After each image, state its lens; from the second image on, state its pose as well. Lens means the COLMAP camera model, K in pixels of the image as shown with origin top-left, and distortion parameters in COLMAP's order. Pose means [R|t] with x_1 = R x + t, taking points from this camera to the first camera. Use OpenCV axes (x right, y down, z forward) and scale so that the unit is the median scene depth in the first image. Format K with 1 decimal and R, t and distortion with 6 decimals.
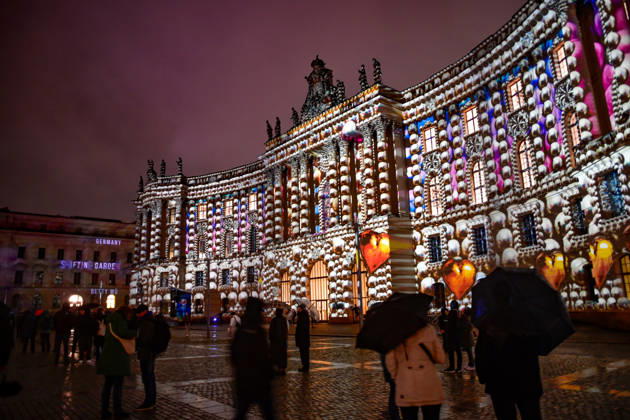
lens RADIAL K [[453.6, 0, 310.3], [0, 453.6, 205.7], [0, 0, 1]] dist [-0.119975, 0.108599]
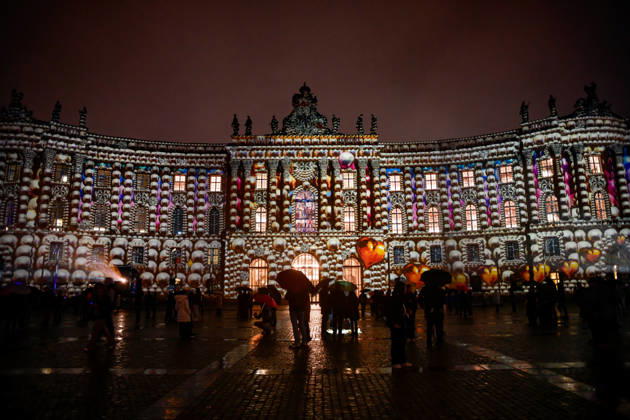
lens RADIAL K [[453.6, 0, 310.3], [0, 453.6, 205.7], [0, 0, 1]] dist [-0.119975, 0.108599]
pose [[0.623168, 0.173780, 0.762537, -0.987566], [-0.185943, 0.979965, -0.071373, 0.083631], [-0.759662, -0.097311, 0.642996, 0.218078]]
